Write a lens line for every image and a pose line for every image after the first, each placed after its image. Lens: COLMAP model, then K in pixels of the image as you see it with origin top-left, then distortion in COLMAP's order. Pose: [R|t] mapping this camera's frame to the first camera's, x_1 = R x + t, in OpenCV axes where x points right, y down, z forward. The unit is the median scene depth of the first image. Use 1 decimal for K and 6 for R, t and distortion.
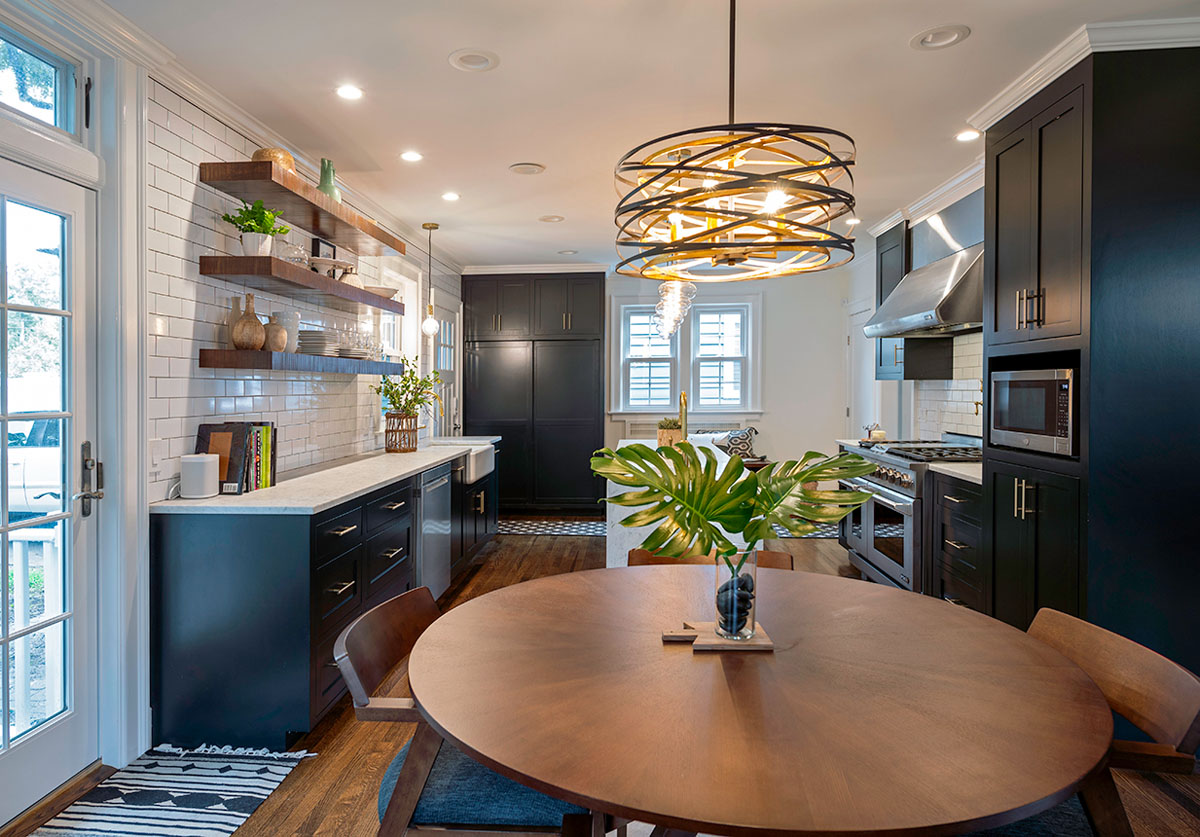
lens RADIAL K [[731.8, 0, 563.8], [0, 731.8, 385.1], [0, 0, 1]] dist [-0.000796, -0.000094]
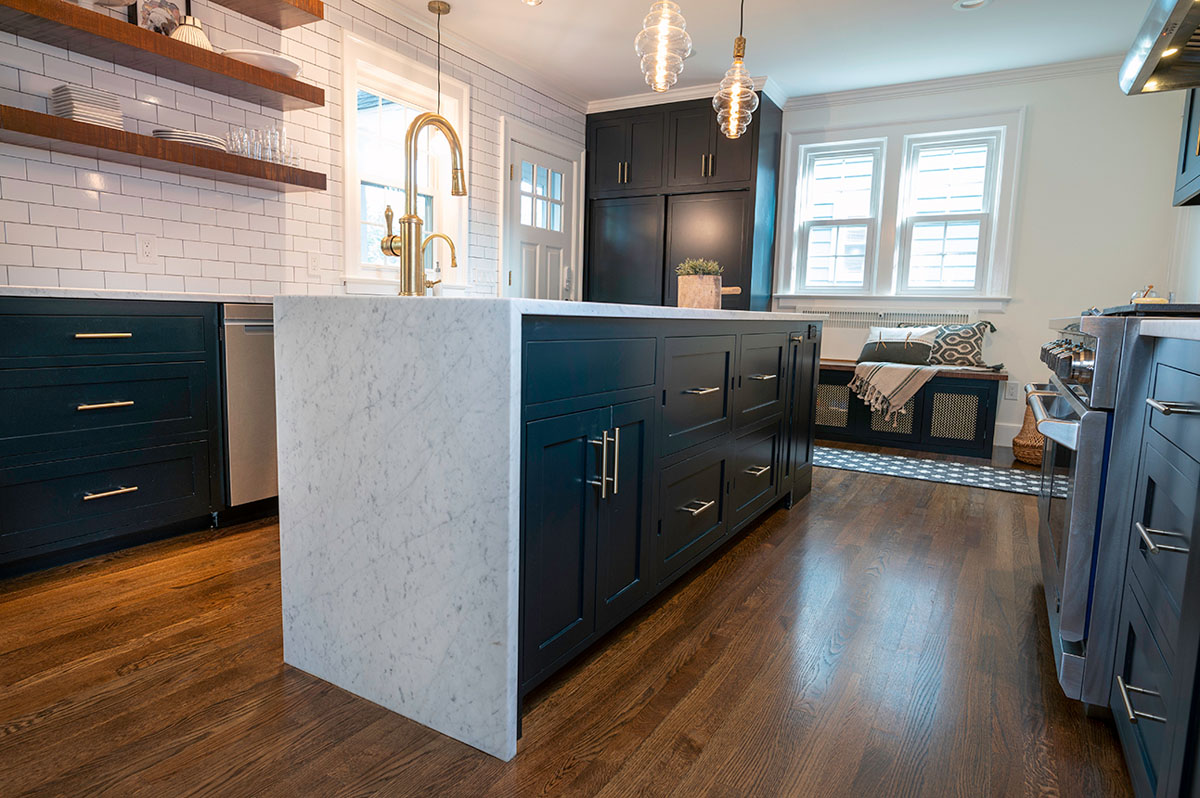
lens RADIAL K [[695.8, 0, 609.0], [0, 695.8, 403.9], [0, 0, 1]] dist [0.000366, 0.000375]
pose [[0.909987, 0.079487, -0.406947, 0.359680], [-0.030004, 0.991504, 0.126572, 0.107642], [0.413551, -0.102969, 0.904640, 0.495418]]
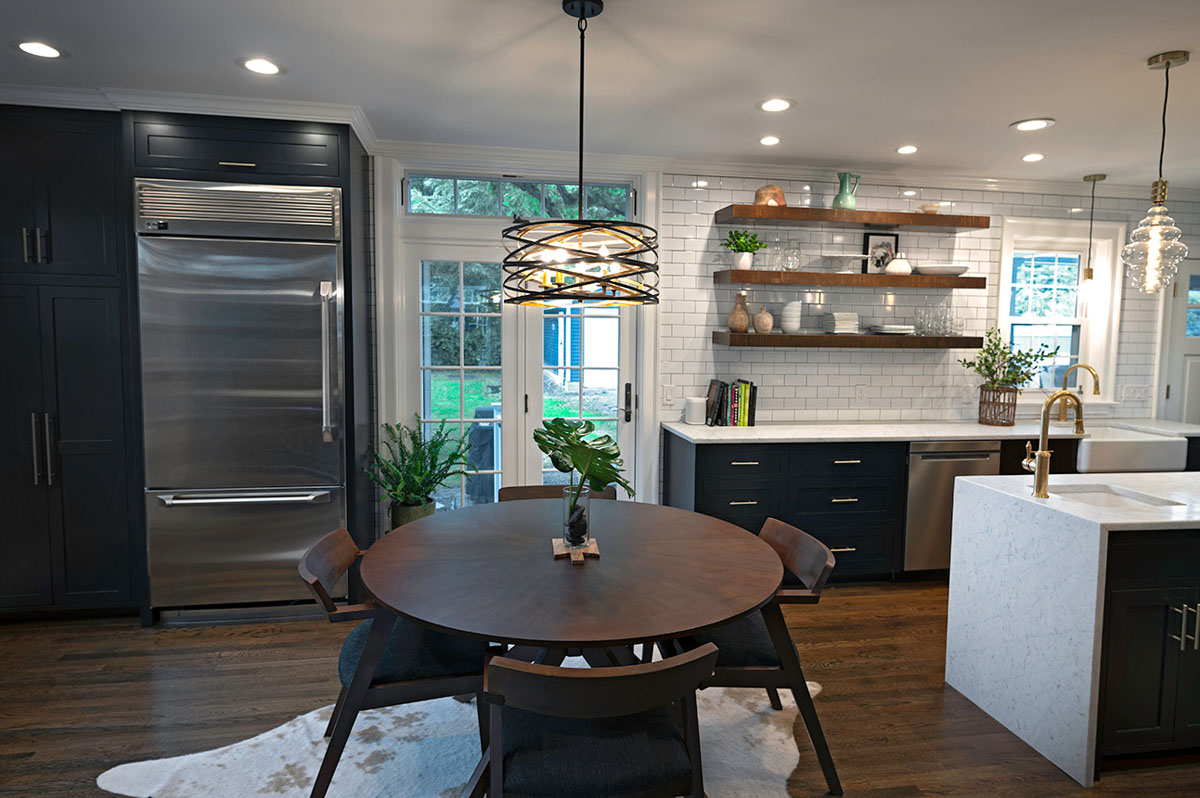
lens RADIAL K [[690.2, 0, 579.5], [0, 690.2, 371.9], [0, 0, 1]] dist [0.001502, 0.000304]
pose [[0.255549, 0.063037, -0.964739, 0.590939], [-0.016192, 0.998011, 0.060922, -0.033461], [0.966661, 0.000052, 0.256061, 0.237357]]
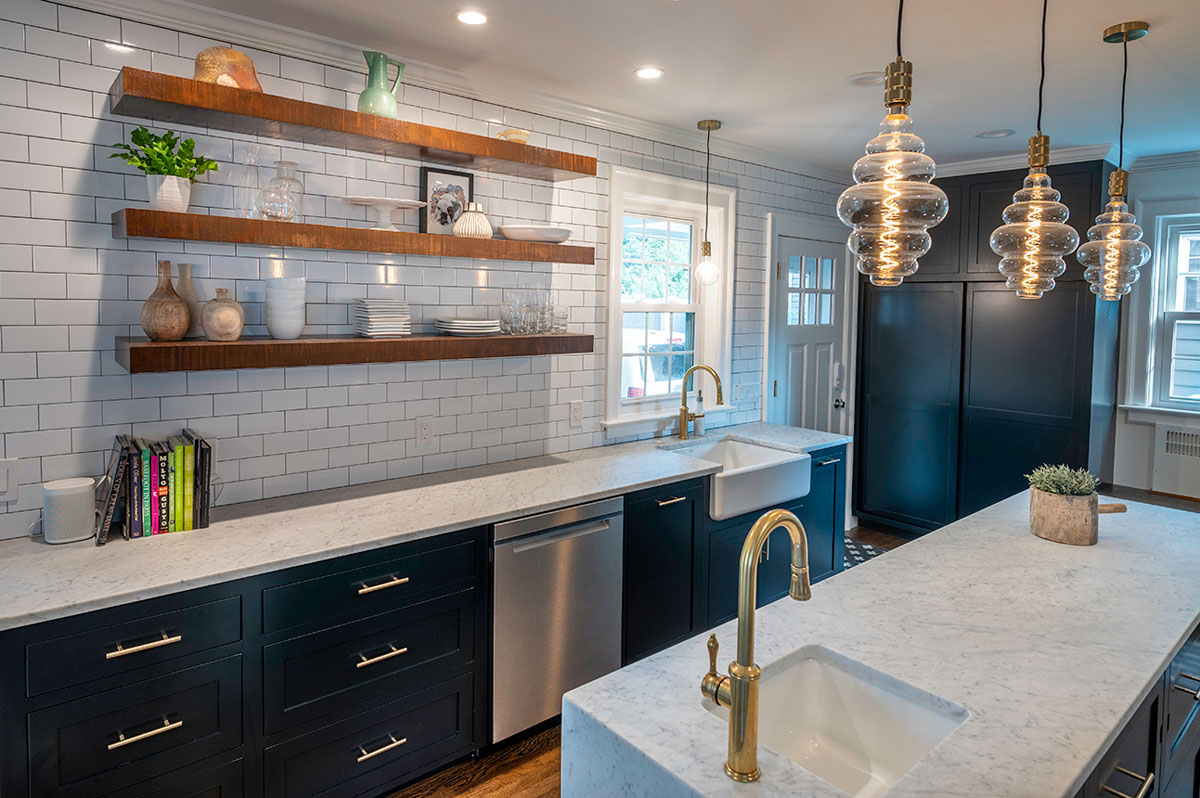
lens RADIAL K [[718.1, 0, 604.4], [0, 718.1, 350.7], [0, 0, 1]] dist [-0.001660, -0.000273]
pose [[0.729306, 0.054319, -0.682028, 0.260938], [-0.015801, 0.997915, 0.062581, -0.062021], [0.684005, -0.034864, 0.728644, 0.552372]]
